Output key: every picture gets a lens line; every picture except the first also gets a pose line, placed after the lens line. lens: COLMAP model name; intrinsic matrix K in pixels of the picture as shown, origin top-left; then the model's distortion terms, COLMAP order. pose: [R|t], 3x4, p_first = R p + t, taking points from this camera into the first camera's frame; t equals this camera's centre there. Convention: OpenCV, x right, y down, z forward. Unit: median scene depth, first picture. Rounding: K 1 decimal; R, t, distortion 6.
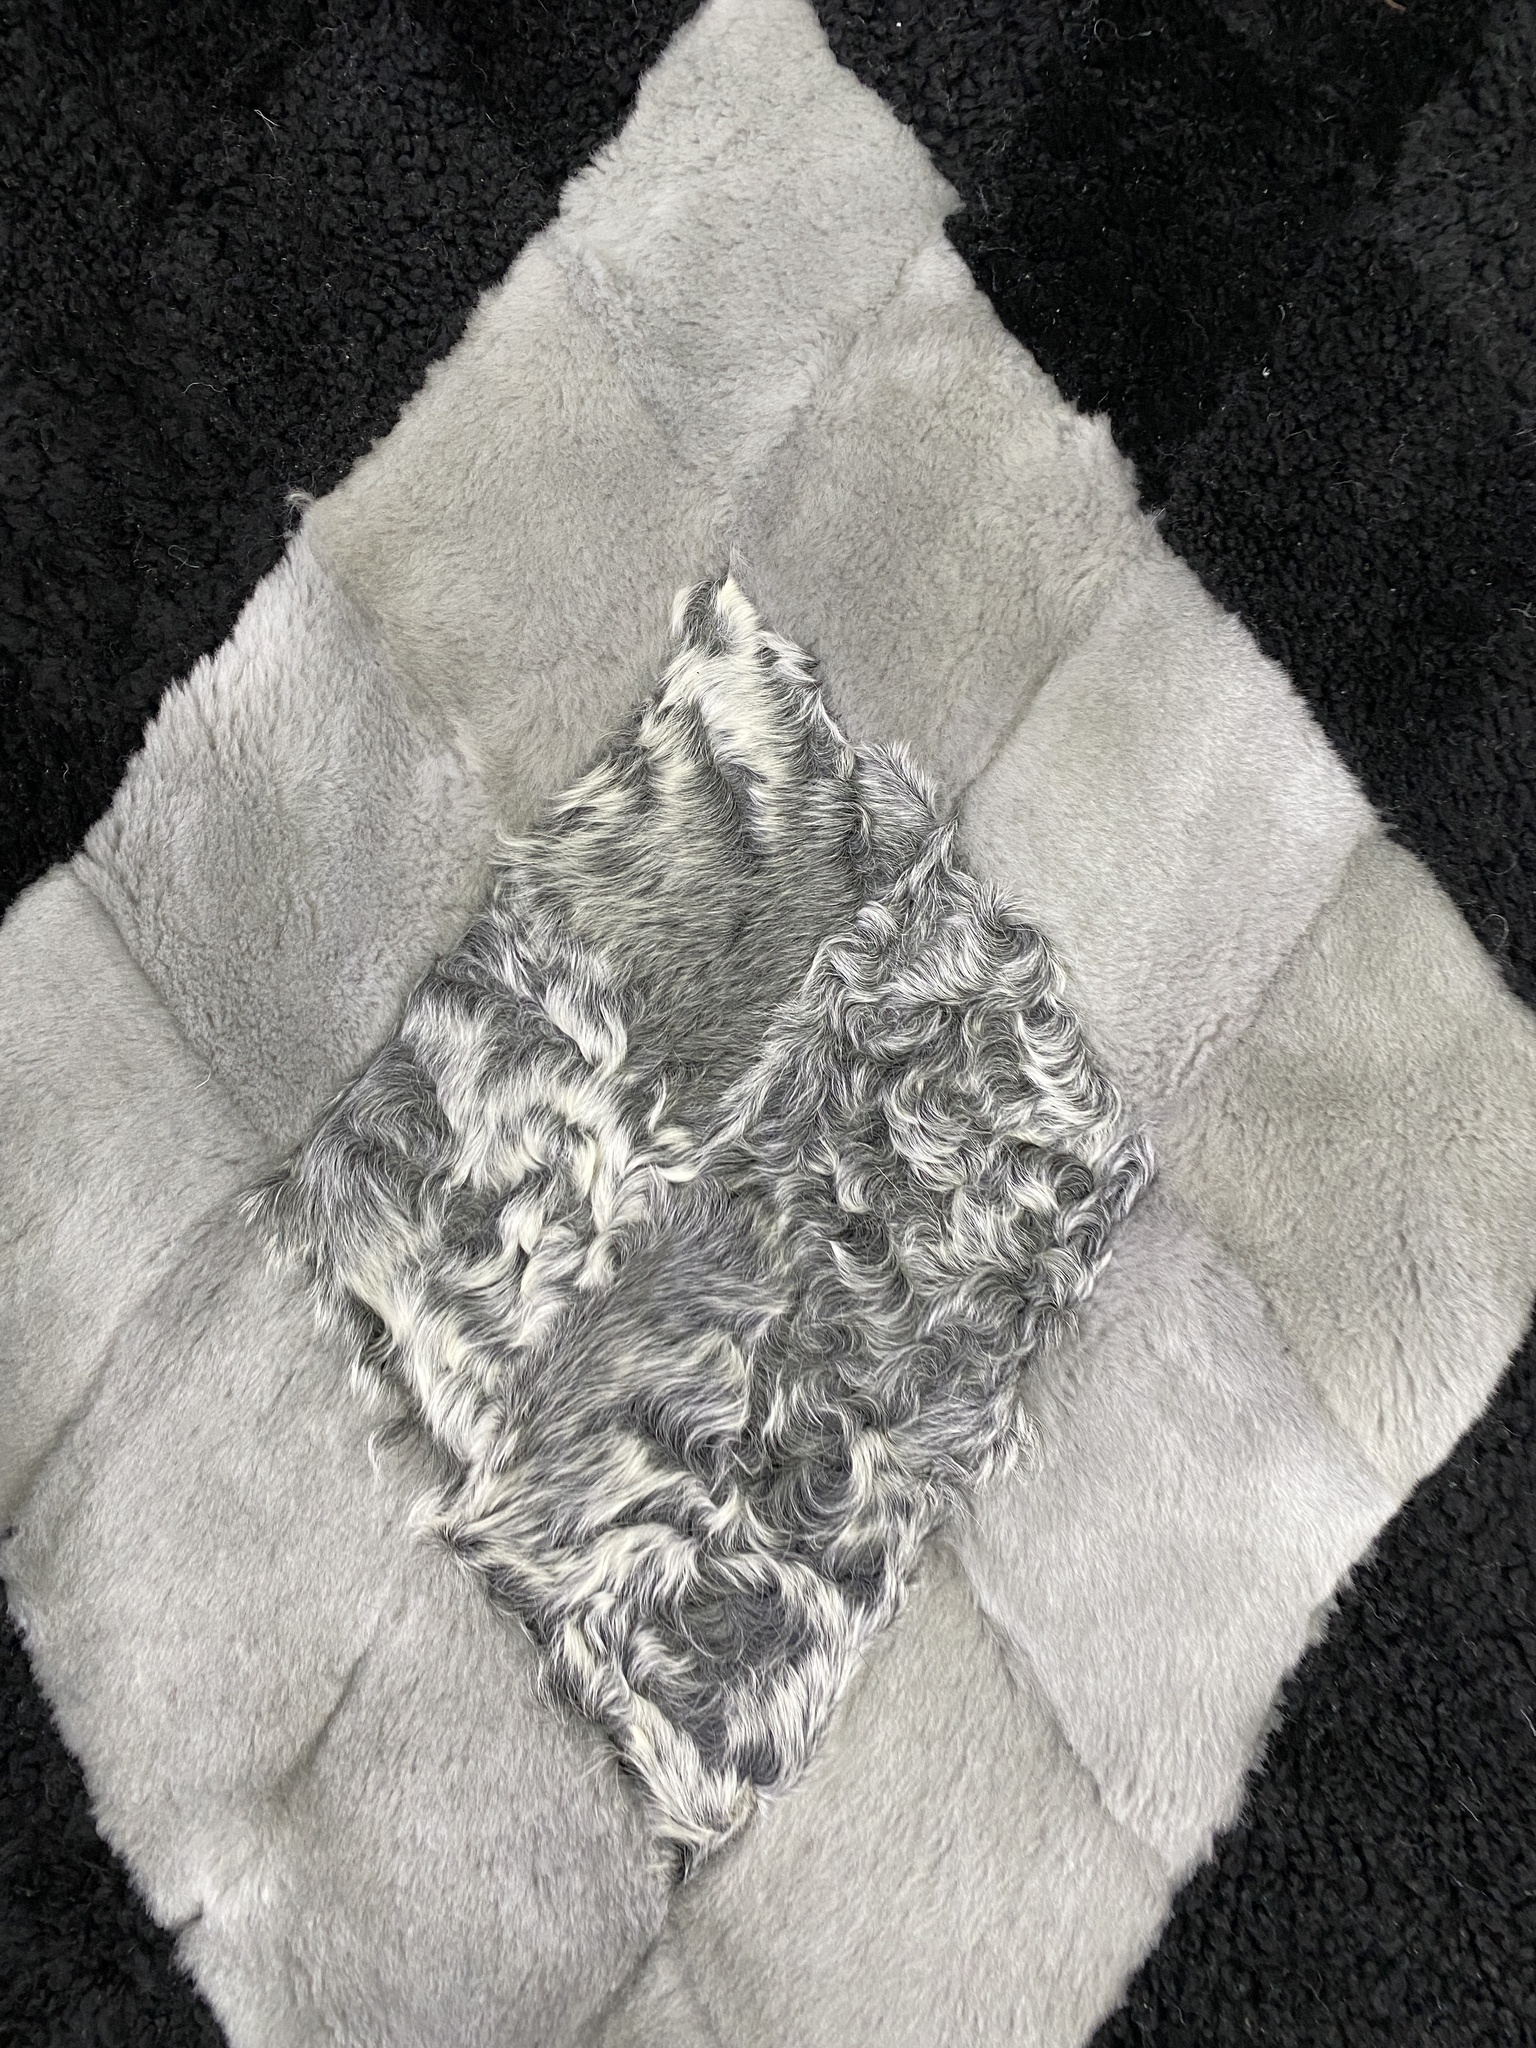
lens RADIAL K [[1540.9, 0, 772.1], [0, 1540.9, 1024.7], [0, 0, 1]] dist [0.042764, -0.058038]
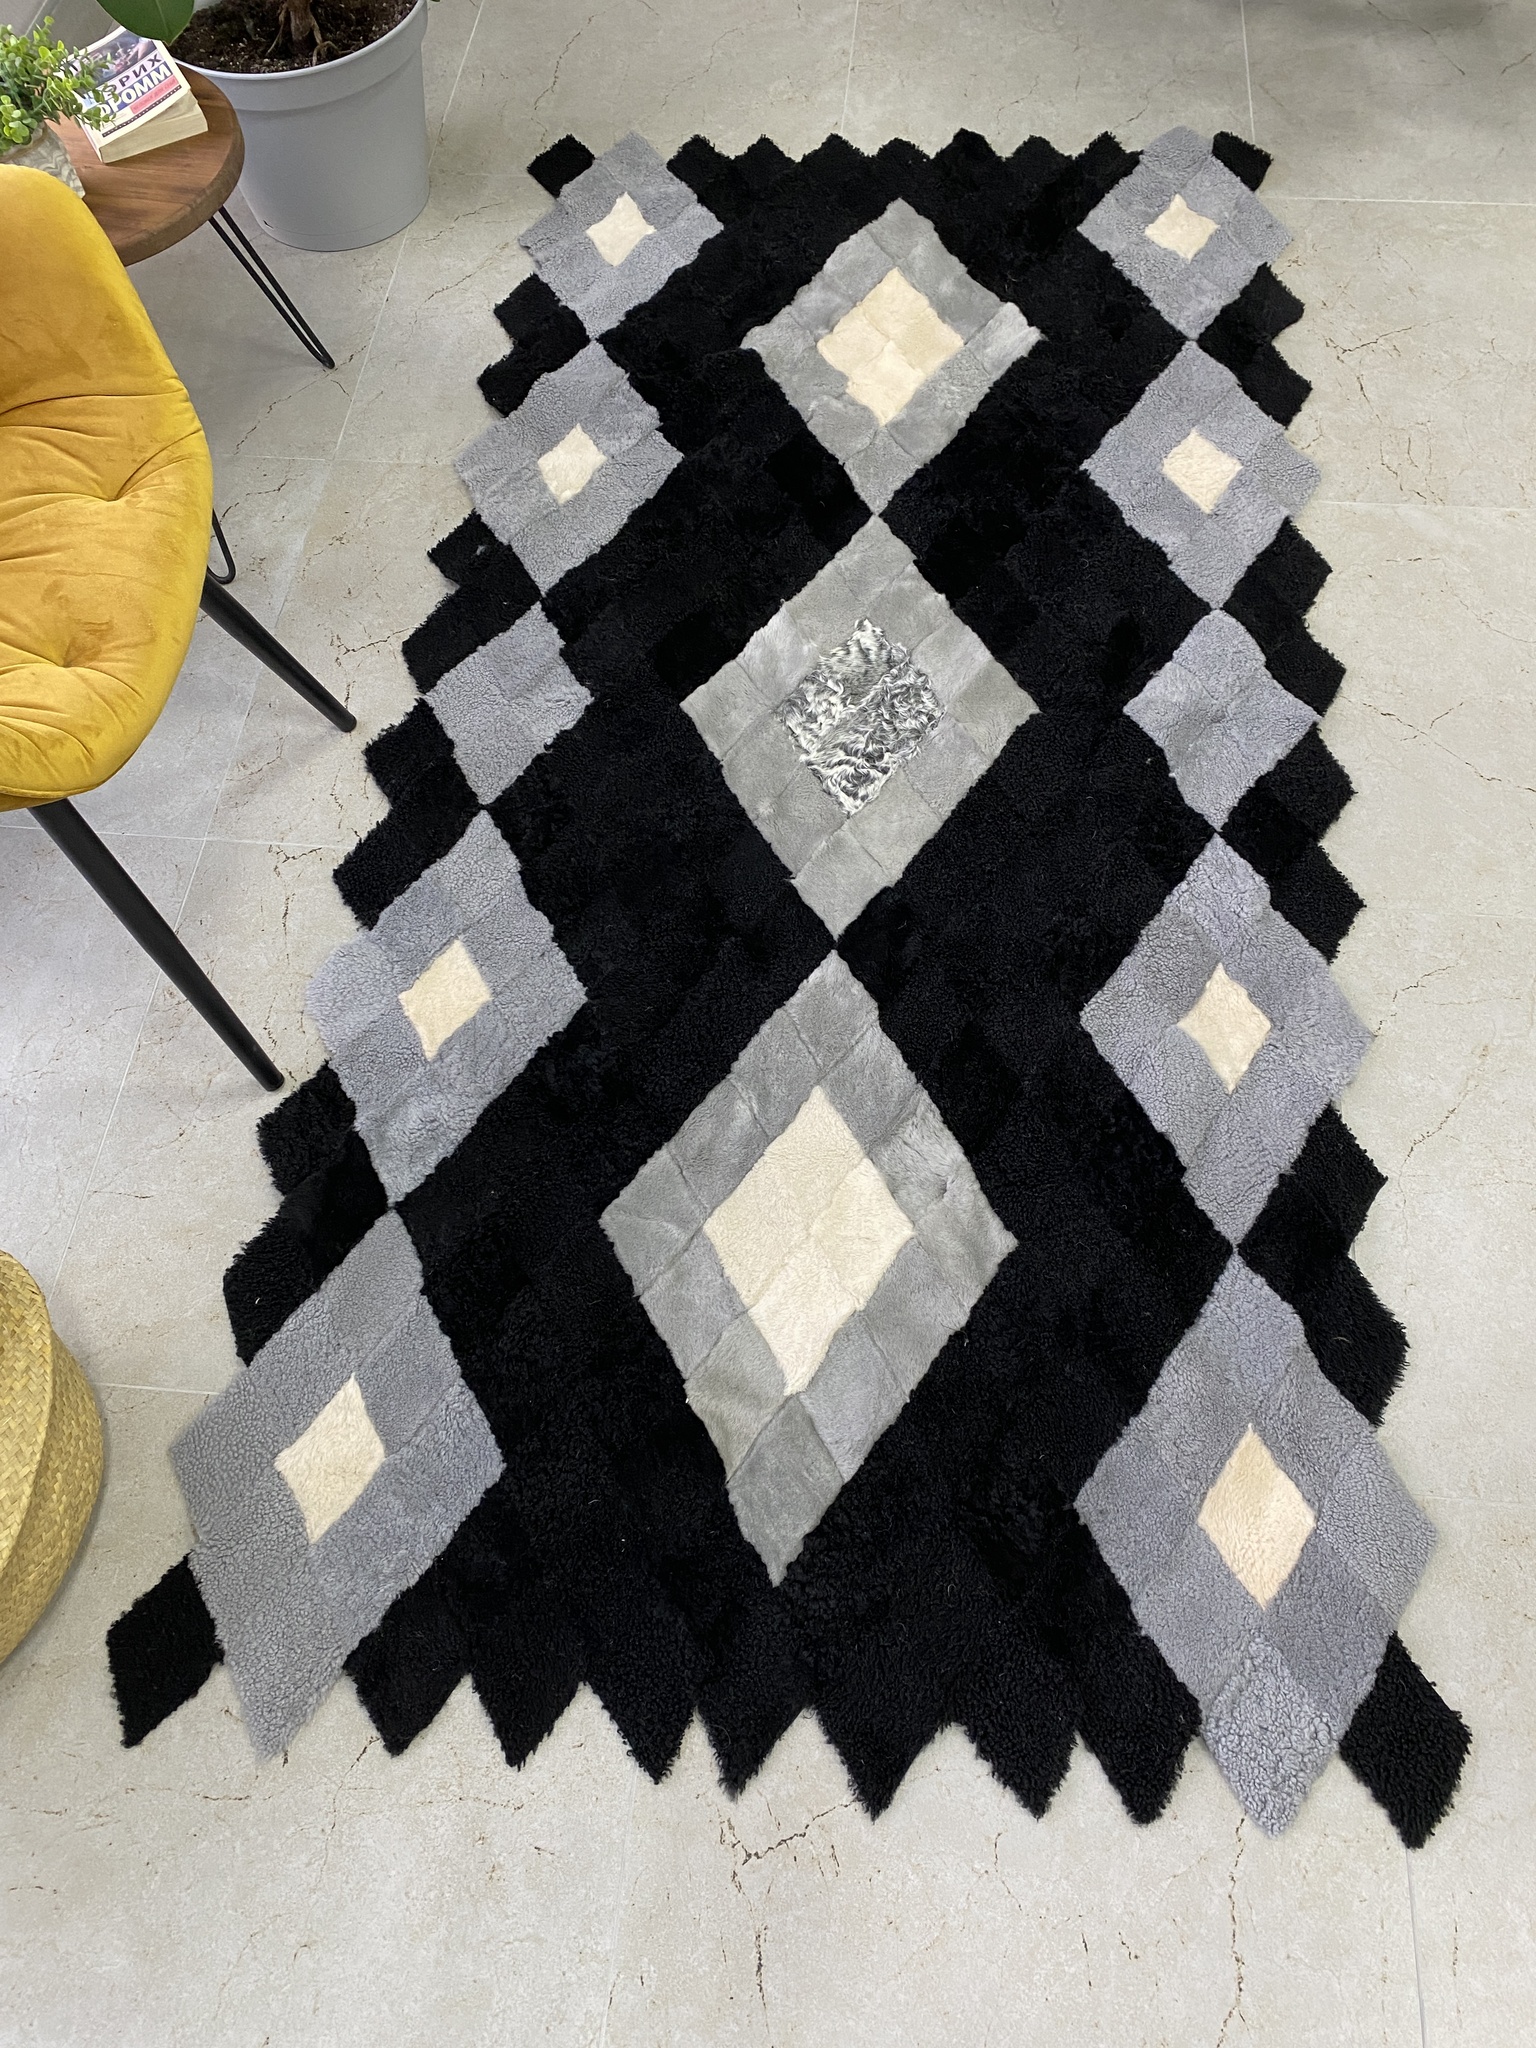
lens RADIAL K [[1540.9, 0, 781.3], [0, 1540.9, 1005.4], [0, 0, 1]] dist [0.042764, -0.058038]
pose [[0.997432, 0.039162, -0.059958, 0.047734], [-0.057331, 0.938381, -0.340814, 2.724420], [0.042917, 0.343376, 0.938217, -3.411765]]
